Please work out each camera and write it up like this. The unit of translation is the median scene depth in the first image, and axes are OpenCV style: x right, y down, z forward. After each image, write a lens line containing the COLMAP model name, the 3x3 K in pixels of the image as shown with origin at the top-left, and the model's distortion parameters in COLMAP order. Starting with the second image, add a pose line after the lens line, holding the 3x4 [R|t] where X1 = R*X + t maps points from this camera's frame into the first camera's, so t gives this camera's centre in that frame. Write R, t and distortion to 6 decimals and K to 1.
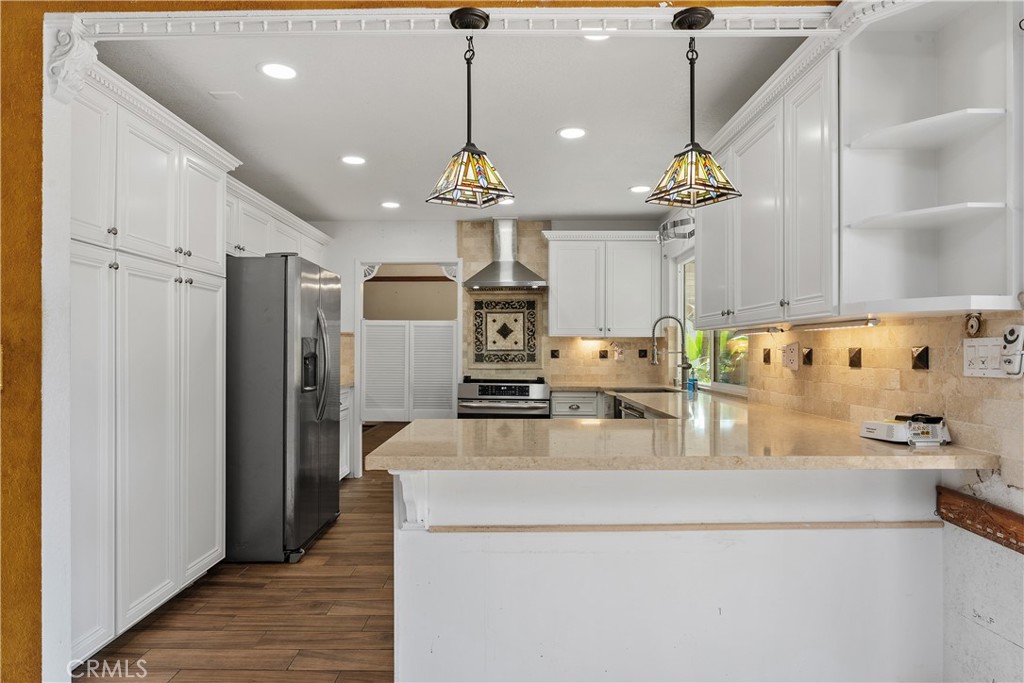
lens RADIAL K [[596.2, 0, 512.6], [0, 596.2, 351.5], [0, 0, 1]] dist [-0.006644, 0.000103]
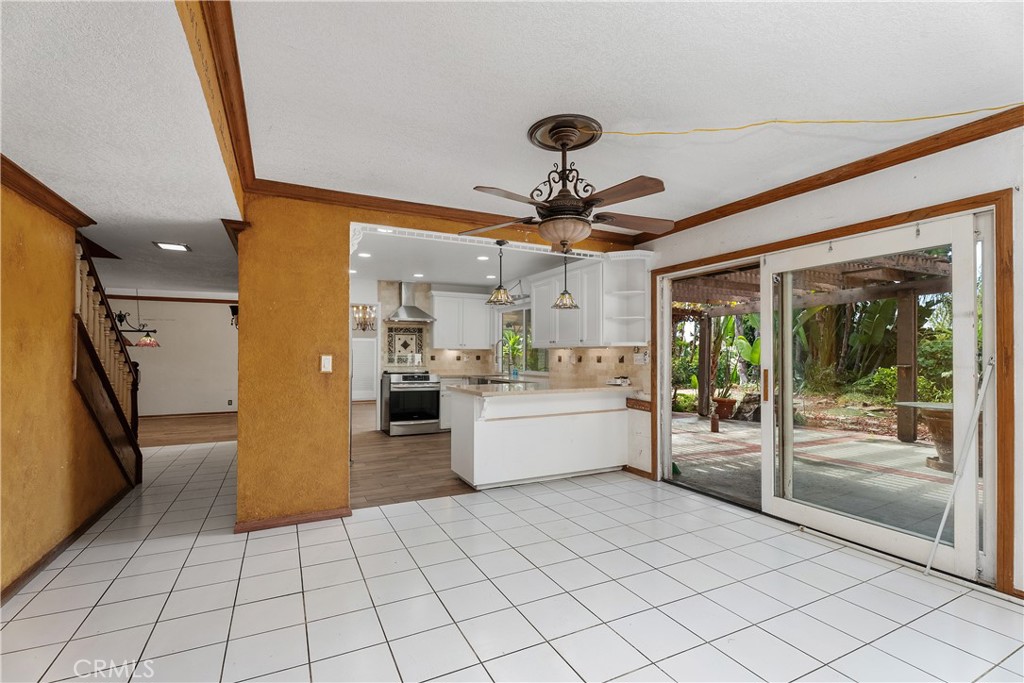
lens RADIAL K [[458.3, 0, 504.8], [0, 458.3, 350.2], [0, 0, 1]] dist [0.001143, -0.000267]
pose [[0.894752, 0.006735, 0.446513, -0.357482], [-0.001030, 0.999915, -0.013018, -0.001706], [-0.446563, 0.011188, 0.894682, -0.340495]]
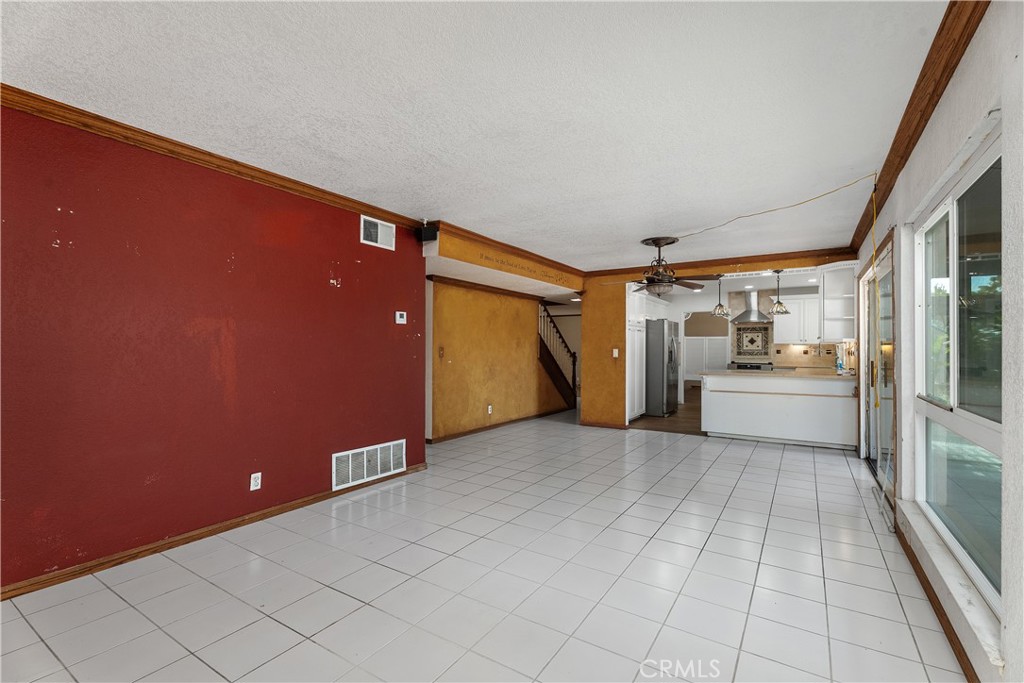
lens RADIAL K [[458.3, 0, 509.4], [0, 458.3, 342.3], [0, 0, 1]] dist [0.001143, -0.000267]
pose [[0.837889, -0.002542, -0.545834, 0.161668], [-0.005573, 0.999897, -0.013212, -0.002784], [0.545811, 0.014112, 0.837789, -0.917750]]
